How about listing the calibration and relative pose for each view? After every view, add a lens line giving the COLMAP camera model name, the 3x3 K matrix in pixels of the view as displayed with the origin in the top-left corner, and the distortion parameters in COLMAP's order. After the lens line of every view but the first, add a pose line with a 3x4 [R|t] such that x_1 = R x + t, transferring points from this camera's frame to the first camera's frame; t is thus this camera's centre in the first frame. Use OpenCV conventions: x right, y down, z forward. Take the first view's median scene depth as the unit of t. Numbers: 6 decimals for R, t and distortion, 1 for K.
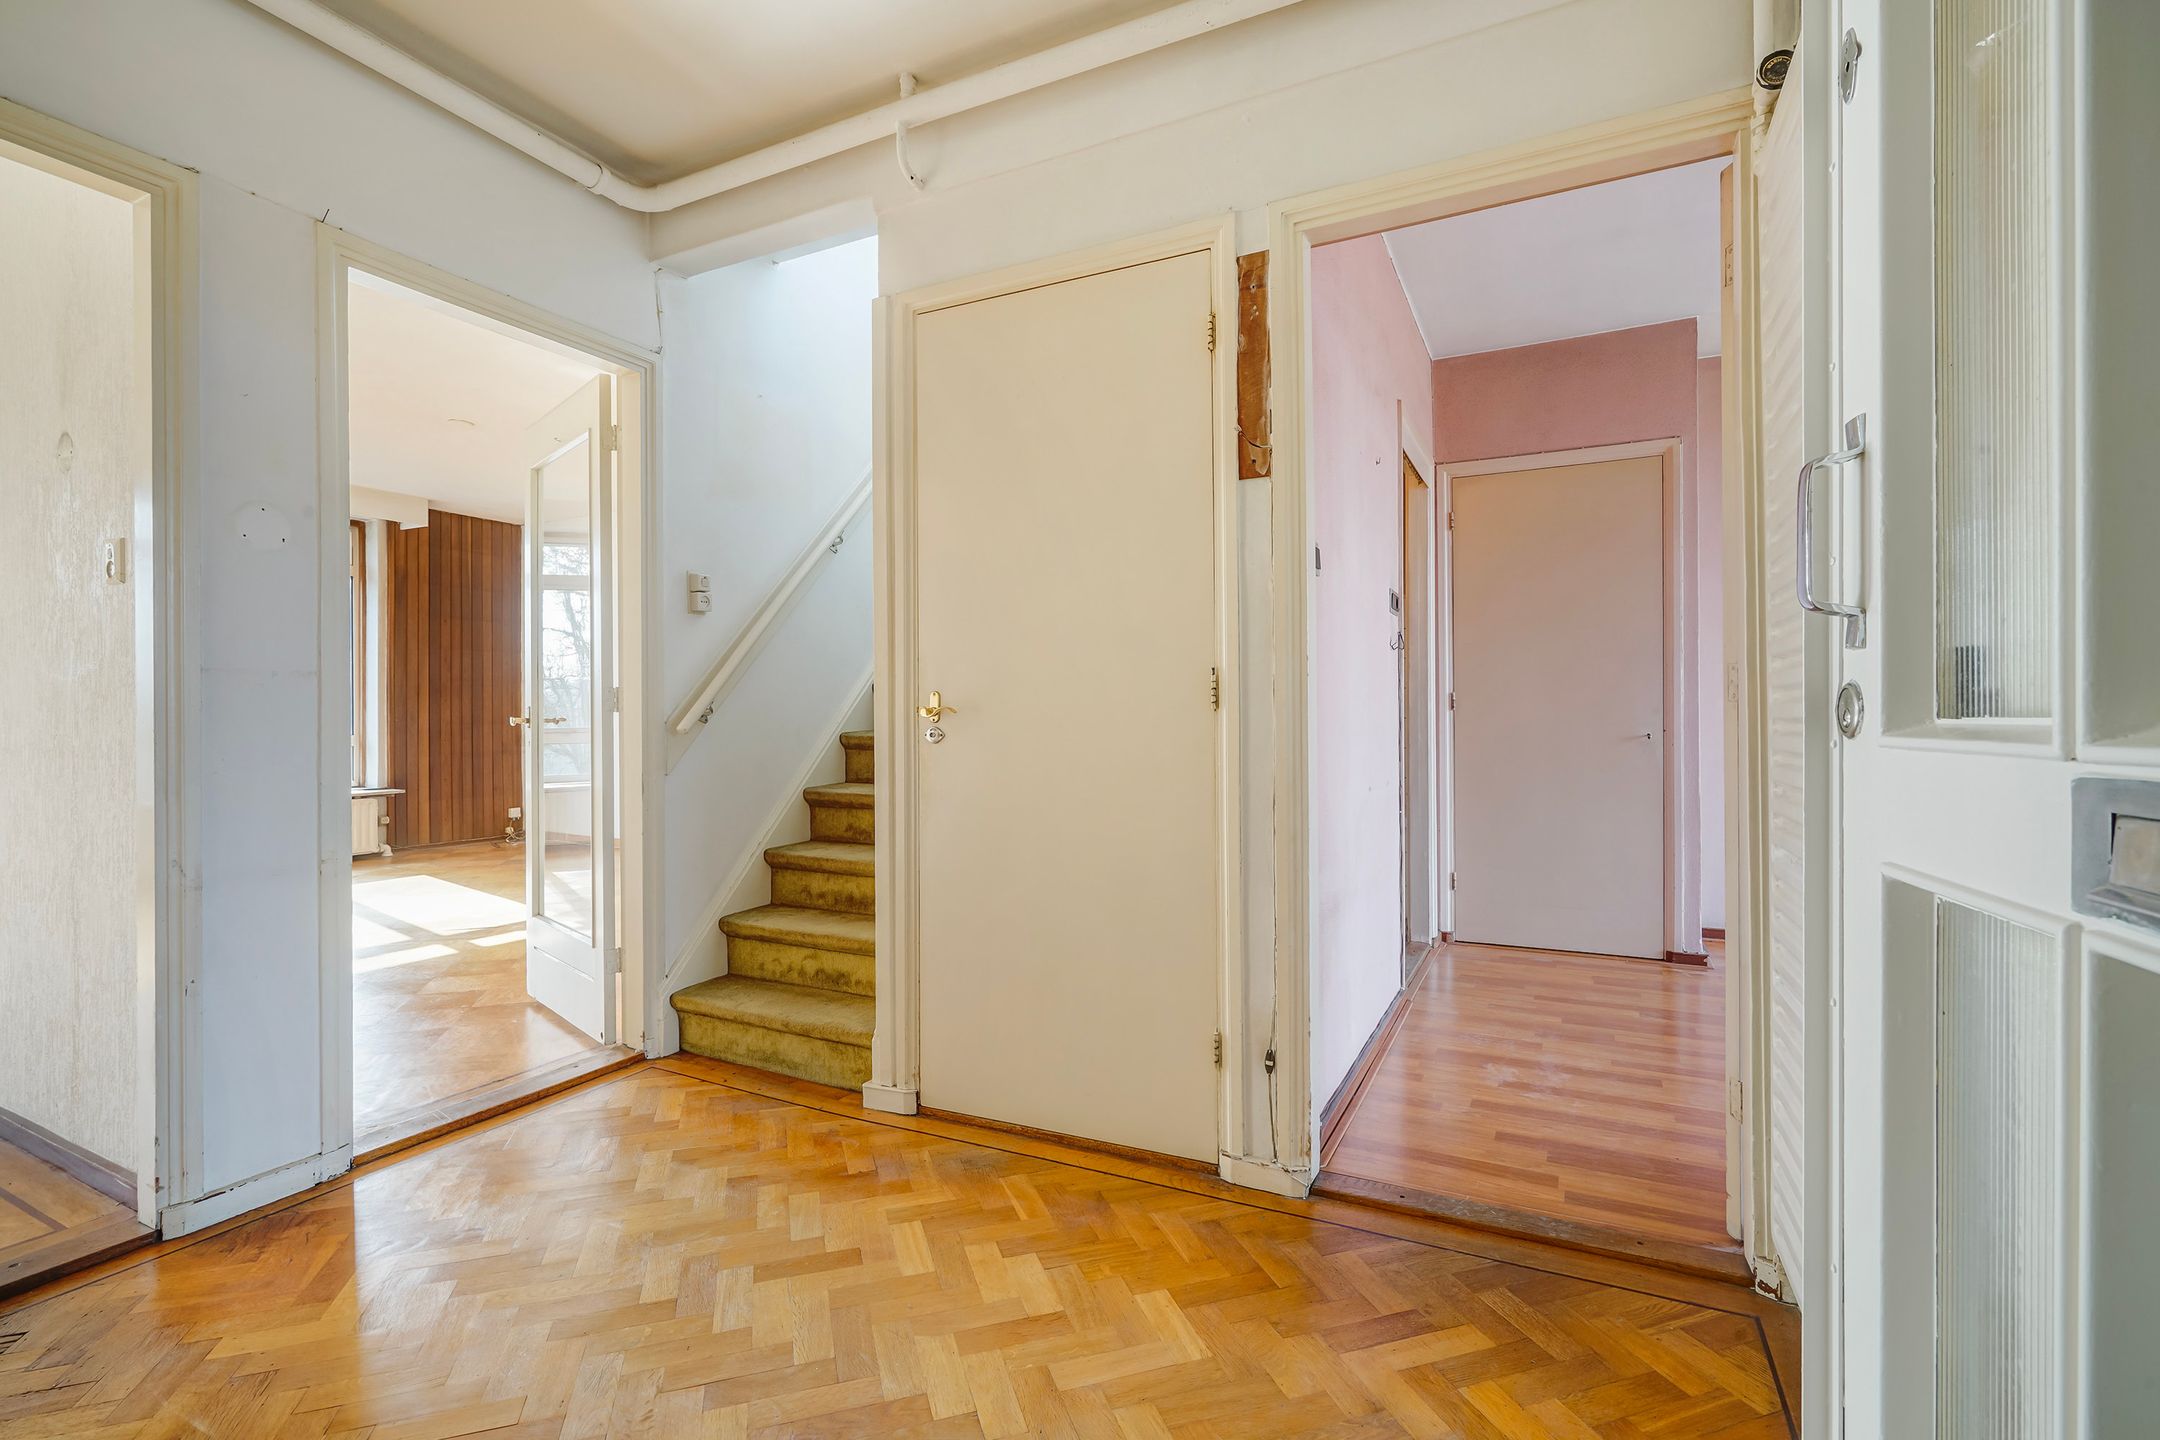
lens RADIAL K [[990.2, 0, 1092.6], [0, 990.2, 716.4], [0, 0, 1]] dist [0.001288, 0.000559]
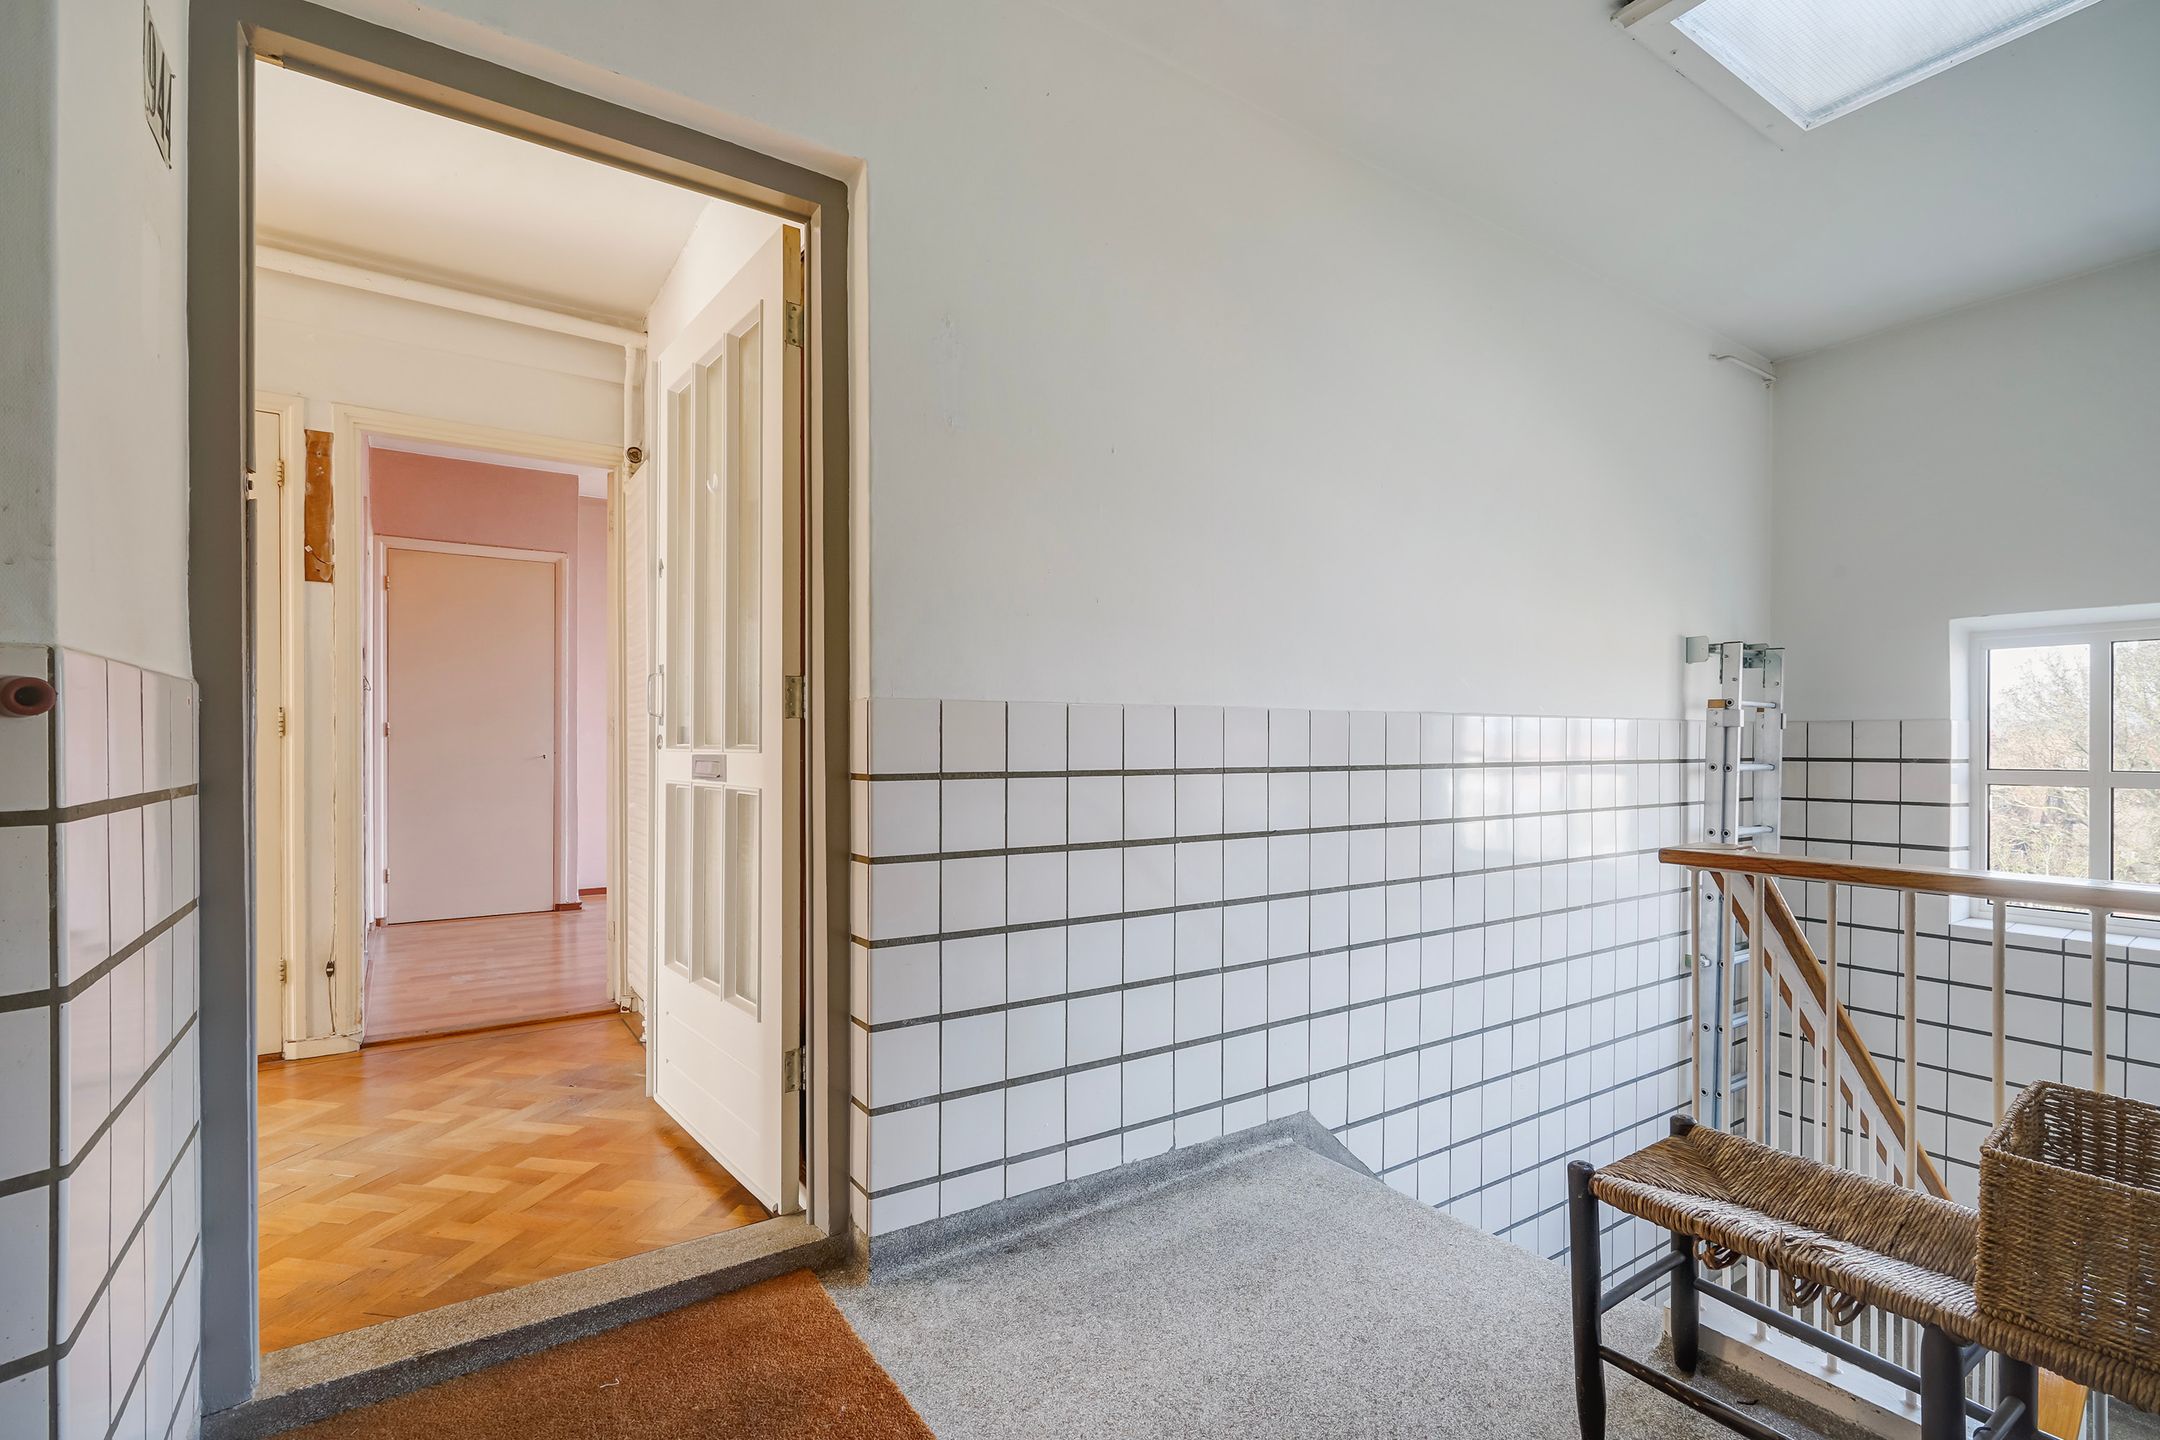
lens RADIAL K [[955.1, 0, 1066.3], [0, 955.1, 740.4], [0, 0, 1]] dist [0.003455, 0.000272]
pose [[0.500737, 0.007957, 0.865563, -0.517778], [-0.005369, 0.999967, -0.006086, 0.000924], [-0.865583, -0.001600, 0.500763, -0.695629]]
